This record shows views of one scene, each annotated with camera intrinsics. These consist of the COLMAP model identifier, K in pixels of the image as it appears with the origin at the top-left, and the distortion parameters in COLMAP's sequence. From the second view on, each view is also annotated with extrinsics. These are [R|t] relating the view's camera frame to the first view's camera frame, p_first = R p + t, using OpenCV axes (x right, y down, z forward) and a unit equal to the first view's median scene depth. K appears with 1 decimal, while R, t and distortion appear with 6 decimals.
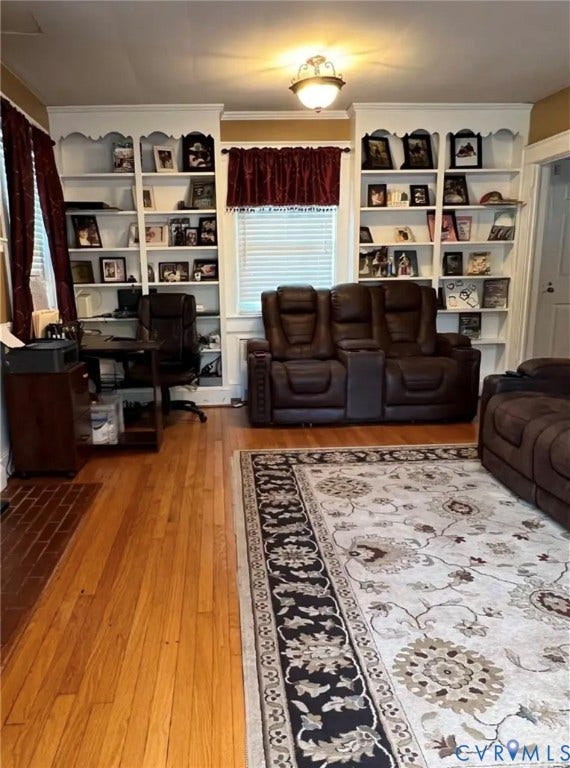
lens RADIAL K [[579.1, 0, 249.7], [0, 579.1, 416.3], [0, 0, 1]] dist [-0.001966, -0.001848]
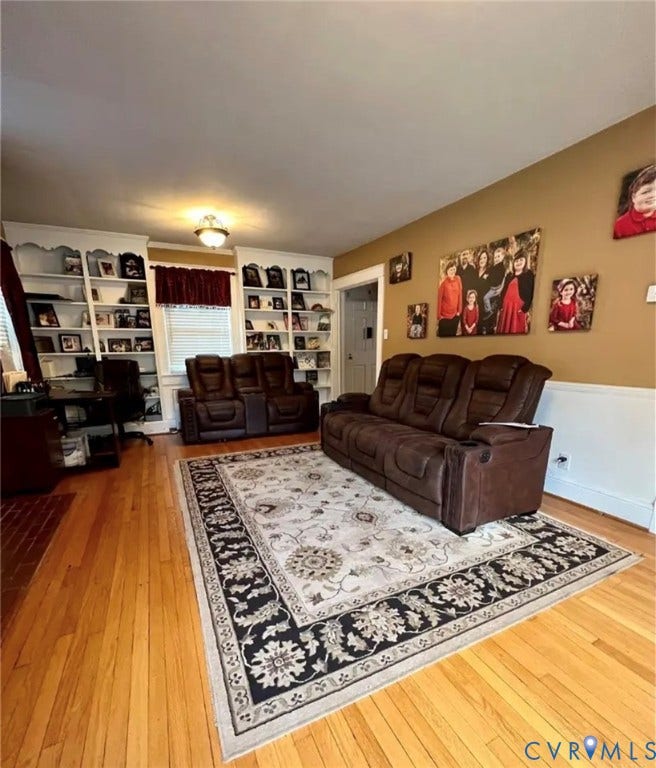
lens RADIAL K [[352.7, 0, 328.1], [0, 352.7, 429.7], [0, 0, 1]] dist [-0.005479, 0.001116]
pose [[0.920005, -0.076990, 0.384270, -0.007121], [0.084098, 0.996456, -0.001702, 0.014972], [-0.382778, 0.033882, 0.923219, -0.031071]]
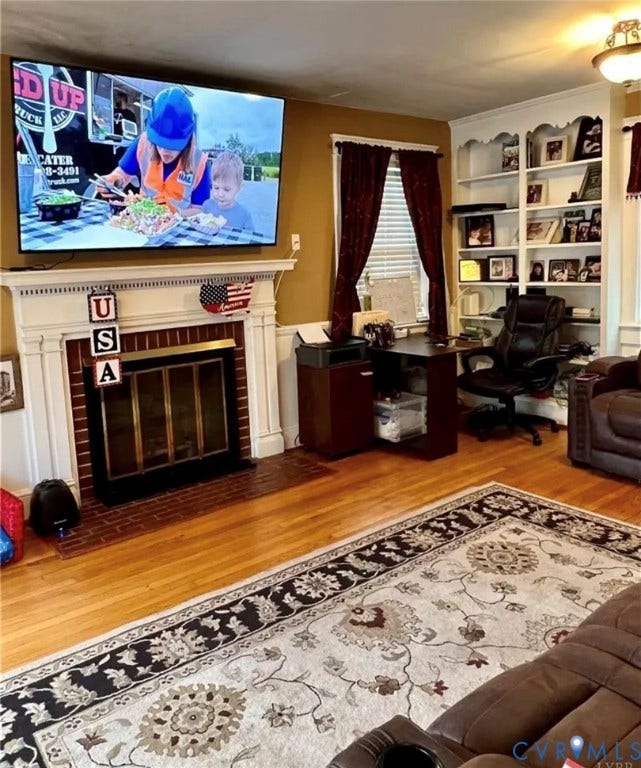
lens RADIAL K [[631.0, 0, 308.9], [0, 631.0, 337.1], [0, 0, 1]] dist [-0.001283, -0.001516]
pose [[0.564426, 0.099086, -0.819515, 0.646514], [-0.166316, 0.986061, 0.004676, -0.129358], [0.808555, 0.133659, 0.573039, 0.216298]]
